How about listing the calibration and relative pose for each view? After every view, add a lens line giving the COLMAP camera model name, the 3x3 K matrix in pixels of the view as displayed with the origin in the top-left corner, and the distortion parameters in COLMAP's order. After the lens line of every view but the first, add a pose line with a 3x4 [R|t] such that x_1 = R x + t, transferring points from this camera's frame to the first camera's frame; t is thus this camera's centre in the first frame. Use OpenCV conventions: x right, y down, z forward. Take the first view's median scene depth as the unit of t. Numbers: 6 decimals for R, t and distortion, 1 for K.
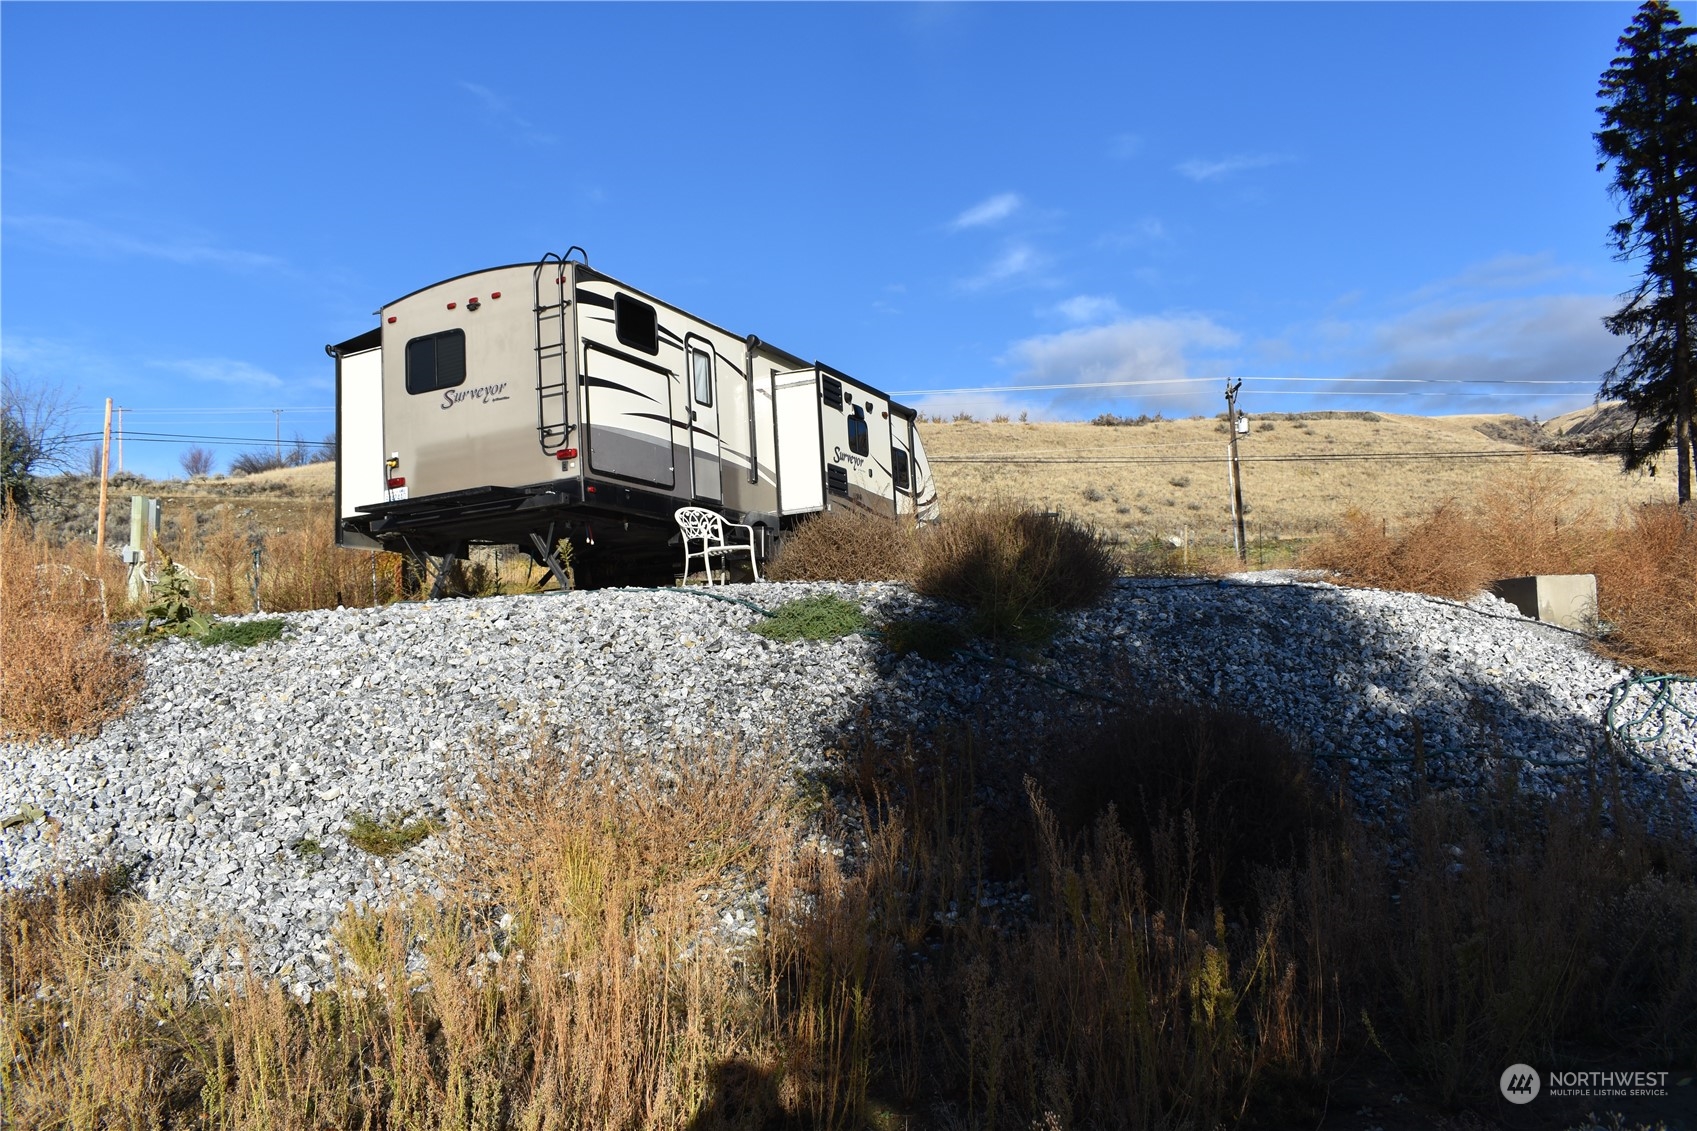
lens RADIAL K [[1343.8, 0, 836.1], [0, 1343.8, 562.3], [0, 0, 1]] dist [-0.101441, 0.015911]
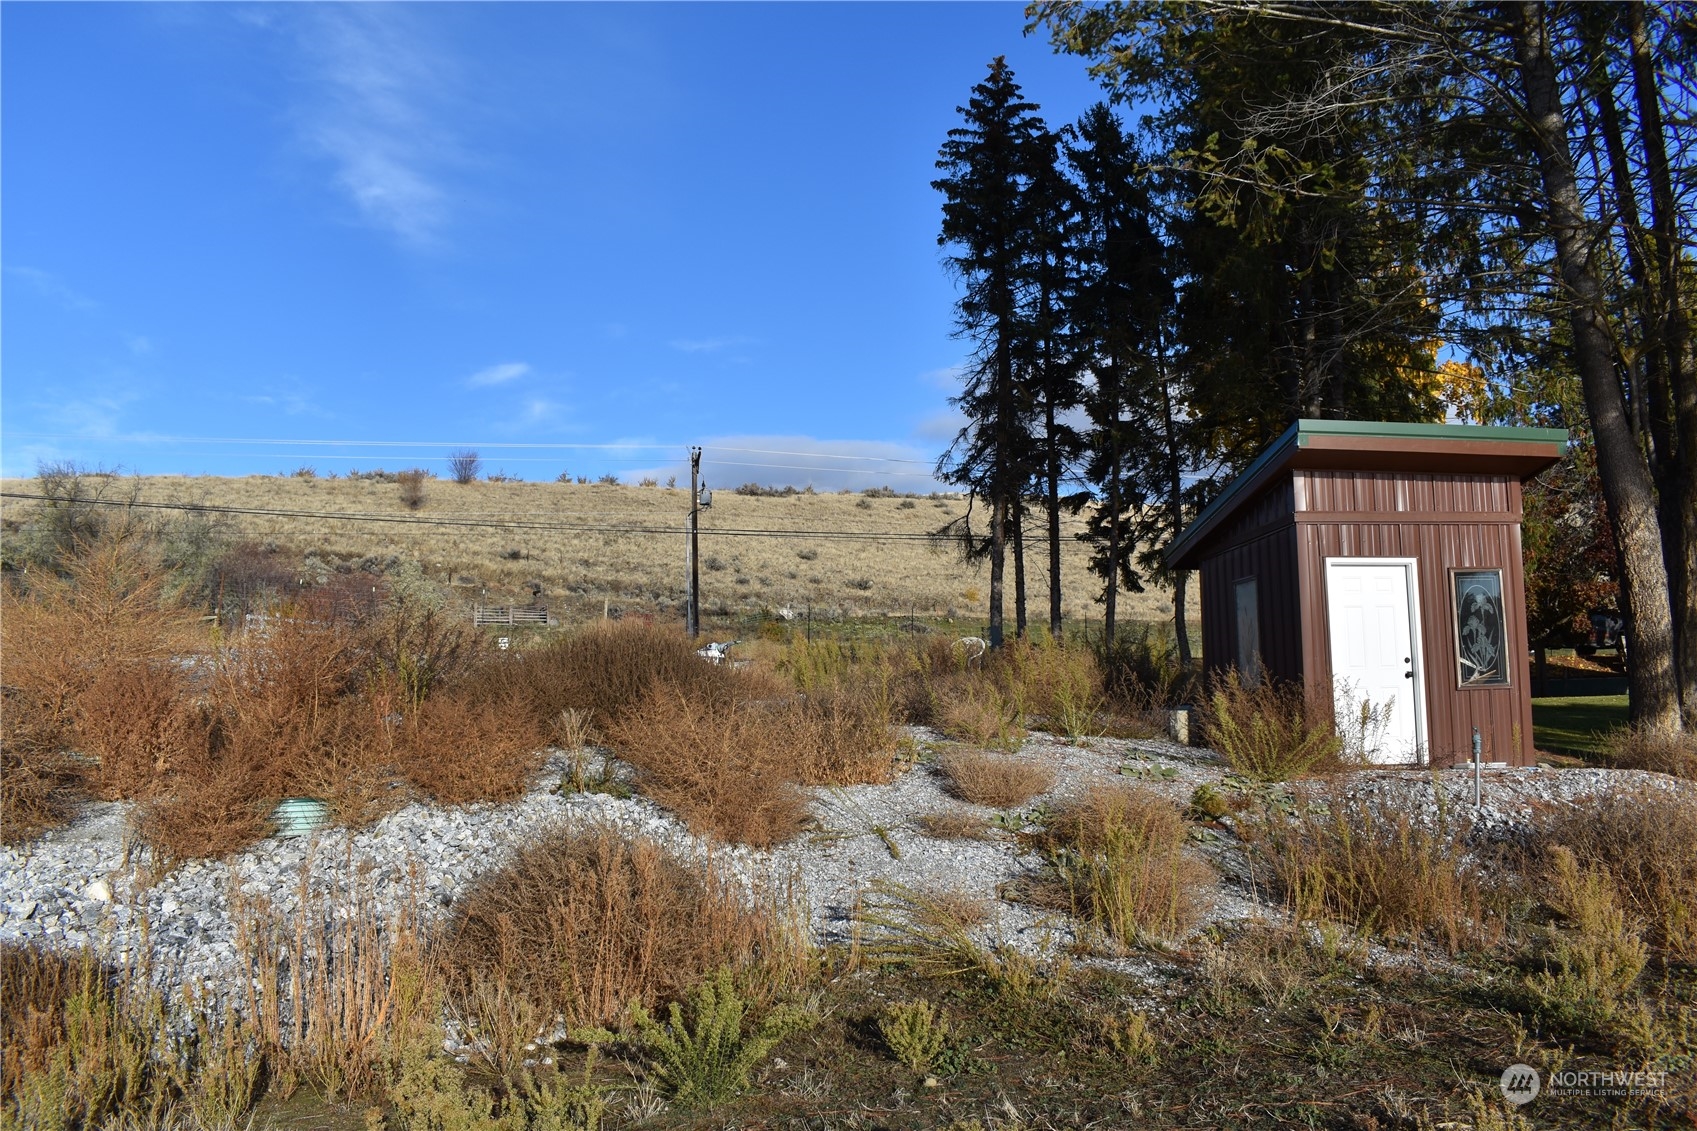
lens RADIAL K [[1343.8, 0, 855.8], [0, 1343.8, 566.1], [0, 0, 1]] dist [-0.101441, 0.015911]
pose [[0.974780, 0.045879, 0.218399, 0.075281], [-0.035906, 0.998133, -0.049414, -0.003469], [-0.220259, 0.040326, 0.974608, 0.013257]]
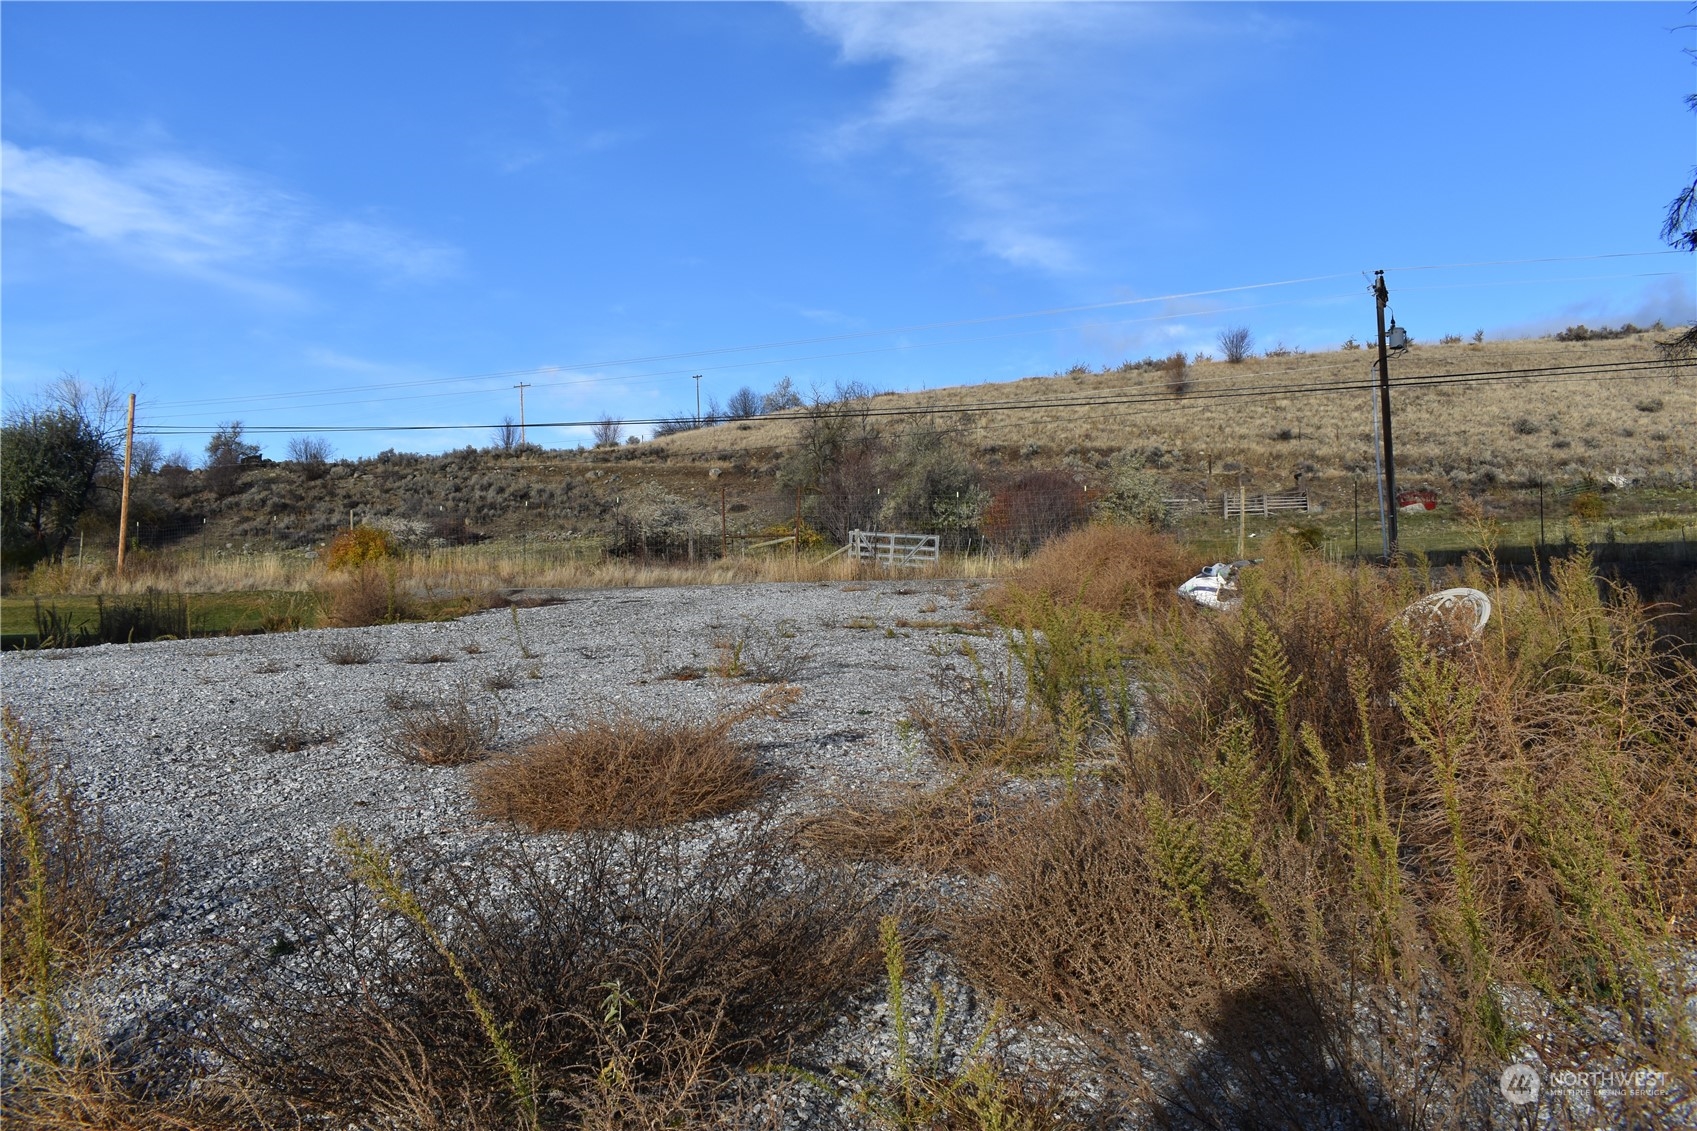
lens RADIAL K [[1343.8, 0, 845.7], [0, 1343.8, 558.9], [0, 0, 1]] dist [-0.101441, 0.015911]
pose [[0.921573, -0.008019, -0.388122, 0.114882], [0.023146, 0.999143, 0.034314, -0.005944], [0.387515, -0.040606, 0.920969, 0.090807]]
